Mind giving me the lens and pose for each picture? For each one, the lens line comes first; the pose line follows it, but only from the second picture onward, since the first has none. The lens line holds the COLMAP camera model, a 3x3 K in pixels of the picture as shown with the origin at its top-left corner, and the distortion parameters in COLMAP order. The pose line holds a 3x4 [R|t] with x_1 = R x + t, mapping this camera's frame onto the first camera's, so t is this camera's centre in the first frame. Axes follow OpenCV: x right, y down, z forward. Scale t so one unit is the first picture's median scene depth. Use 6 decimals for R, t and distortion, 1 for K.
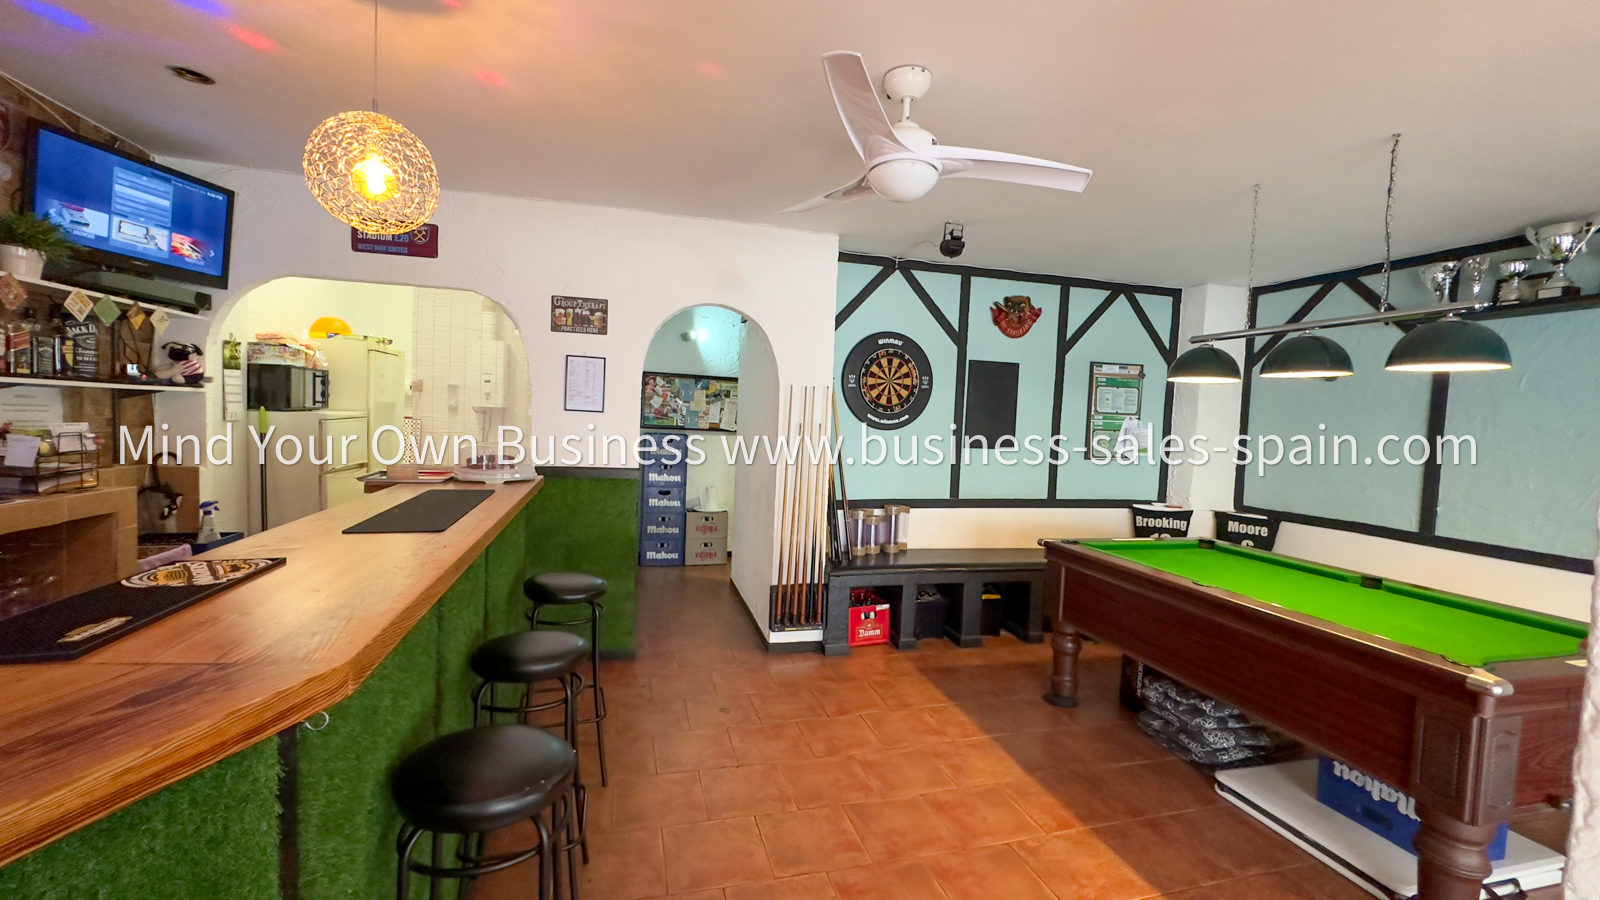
lens RADIAL K [[636.8, 0, 800.6], [0, 636.8, 447.8], [0, 0, 1]] dist [-0.004293, 0.001214]
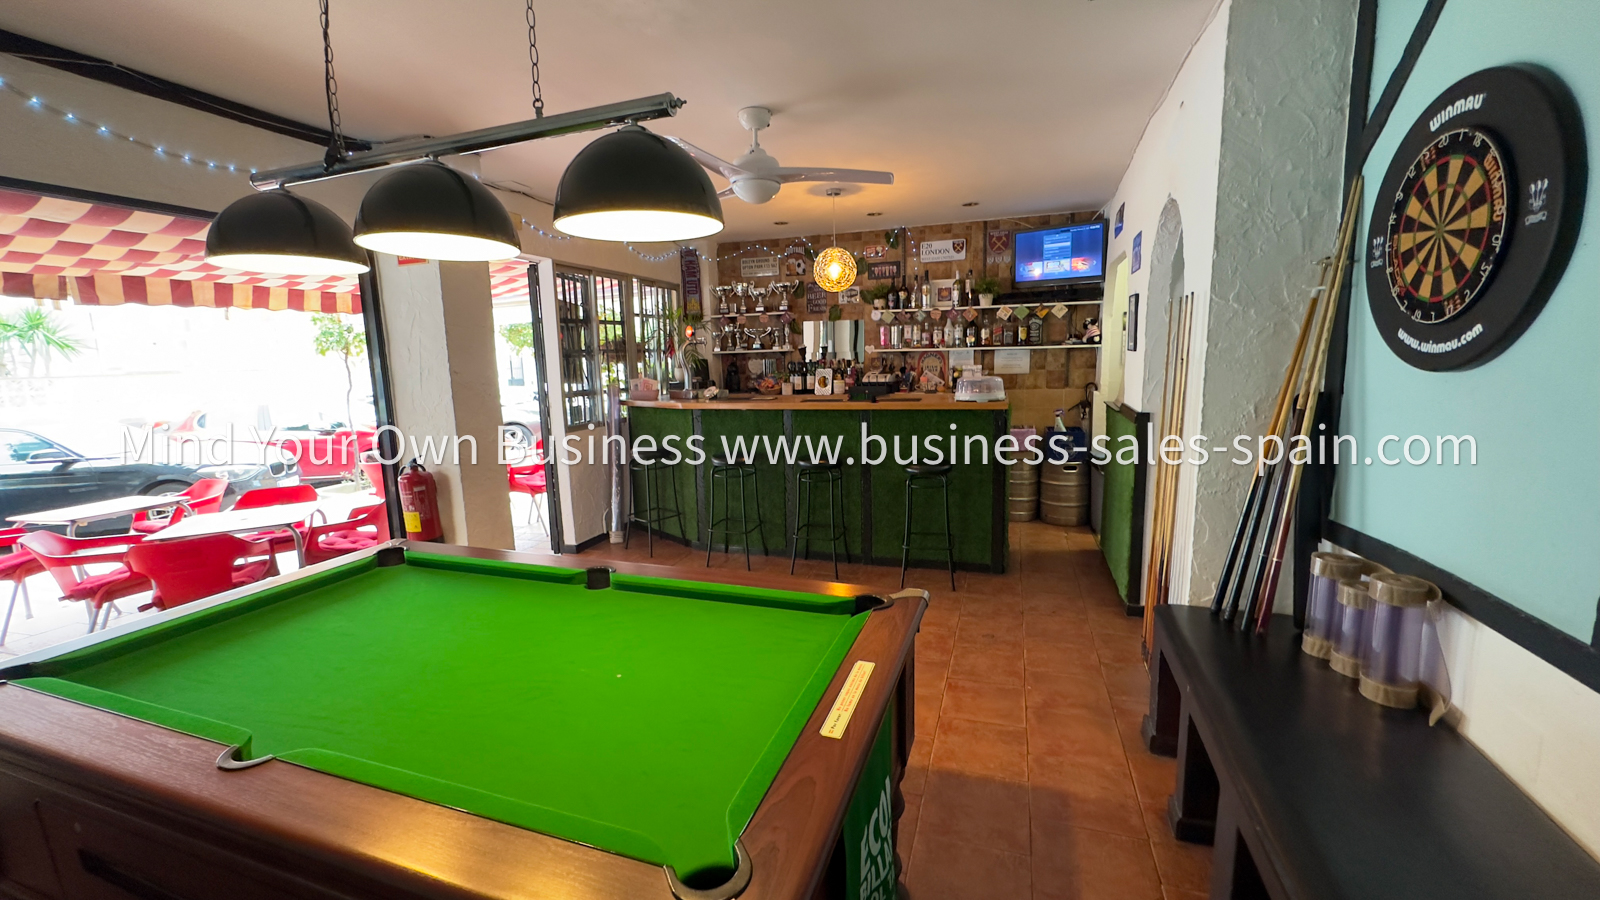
lens RADIAL K [[636.8, 0, 799.7], [0, 636.8, 449.7], [0, 0, 1]] dist [-0.004293, 0.001214]
pose [[-0.555719, 0.098862, -0.825471, 0.640781], [-0.037663, 0.988891, 0.143789, -0.022547], [0.830516, 0.110996, -0.545823, 0.918838]]
